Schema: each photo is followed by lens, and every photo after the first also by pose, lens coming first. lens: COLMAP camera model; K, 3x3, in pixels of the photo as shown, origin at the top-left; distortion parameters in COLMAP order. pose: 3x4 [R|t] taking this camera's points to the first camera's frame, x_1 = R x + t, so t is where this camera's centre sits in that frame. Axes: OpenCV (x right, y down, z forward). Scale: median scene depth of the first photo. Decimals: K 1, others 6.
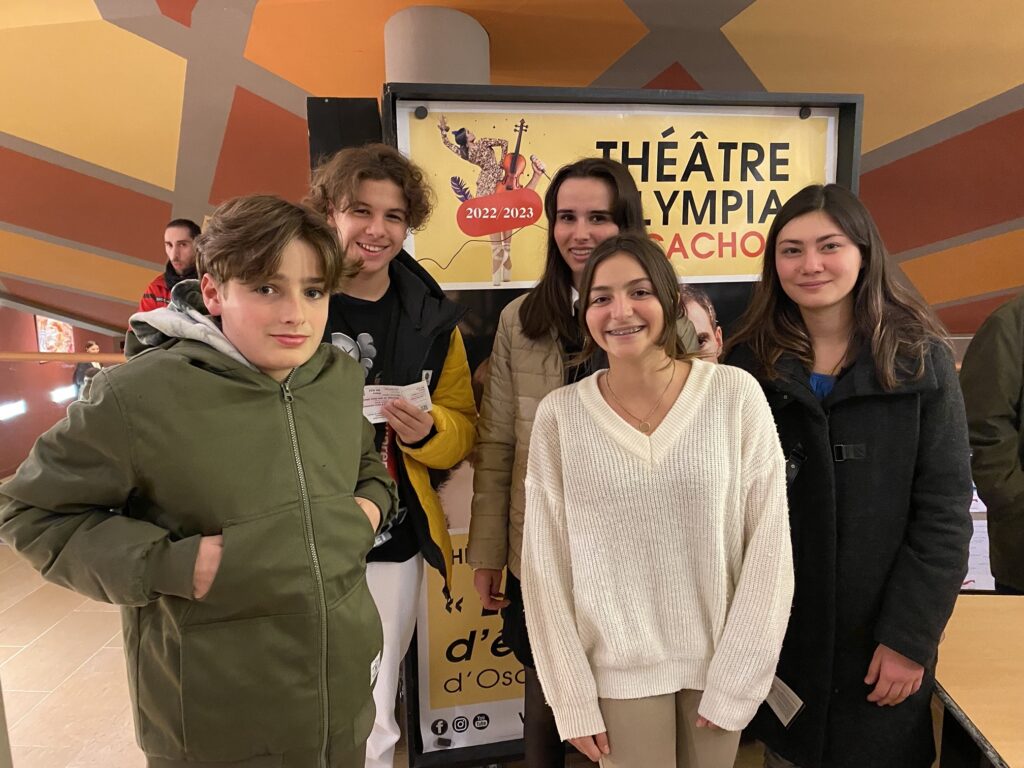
lens RADIAL K [[731.4, 0, 517.6], [0, 731.4, 385.6], [0, 0, 1]] dist [0.010105, 0.001762]
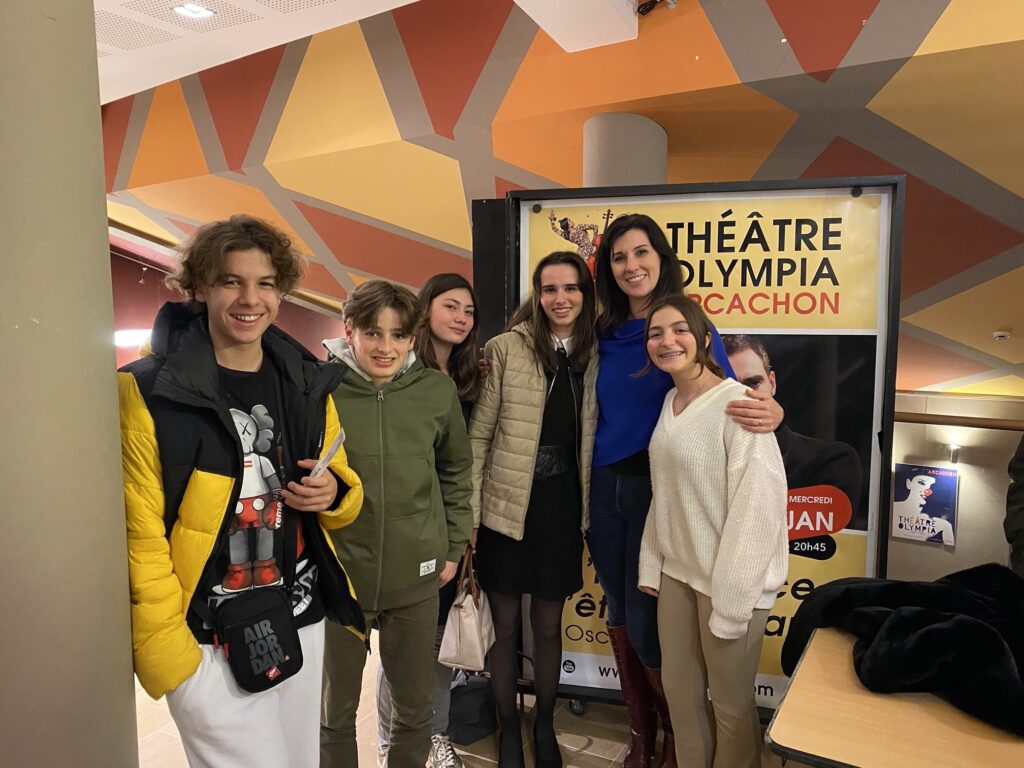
lens RADIAL K [[731.4, 0, 514.2], [0, 731.4, 377.7], [0, 0, 1]] dist [0.010105, 0.001762]
pose [[0.904461, 0.062183, -0.421999, 0.416629], [-0.082079, 0.996200, -0.029124, -0.001264], [0.418584, 0.060979, 0.906128, -0.263470]]
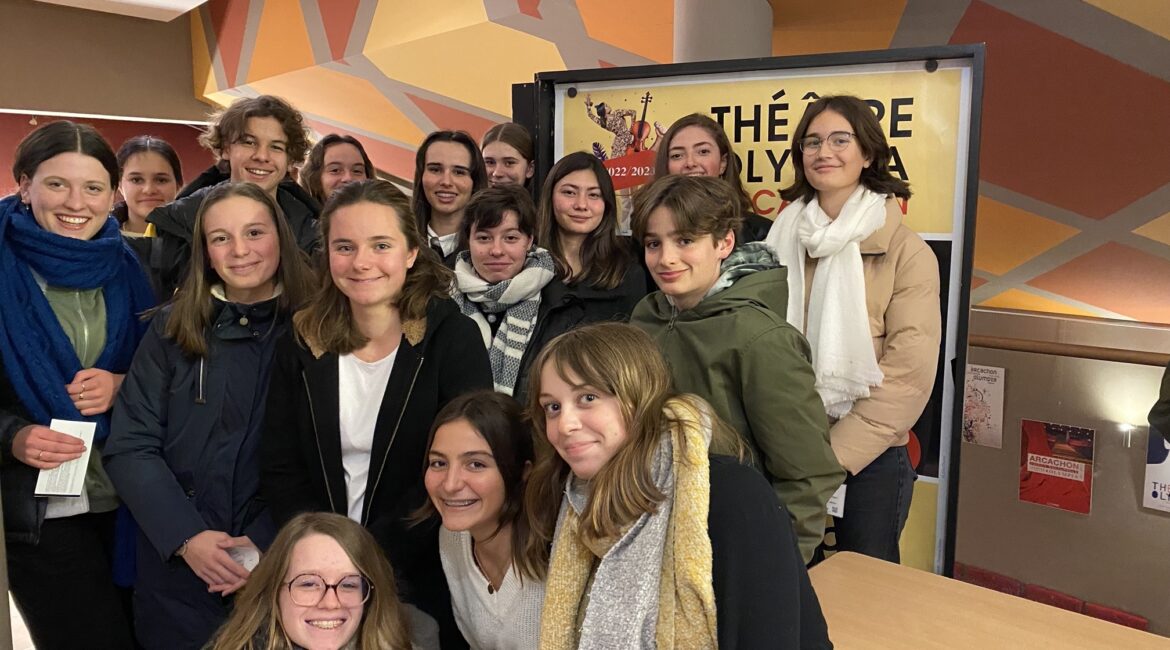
lens RADIAL K [[826.1, 0, 582.4], [0, 826.1, 330.0], [0, 0, 1]] dist [0.021663, -0.002154]
pose [[0.821467, 0.108425, -0.559854, 0.672442], [-0.114543, 0.993122, 0.024267, -0.004475], [0.558634, 0.044193, 0.828236, -0.136326]]
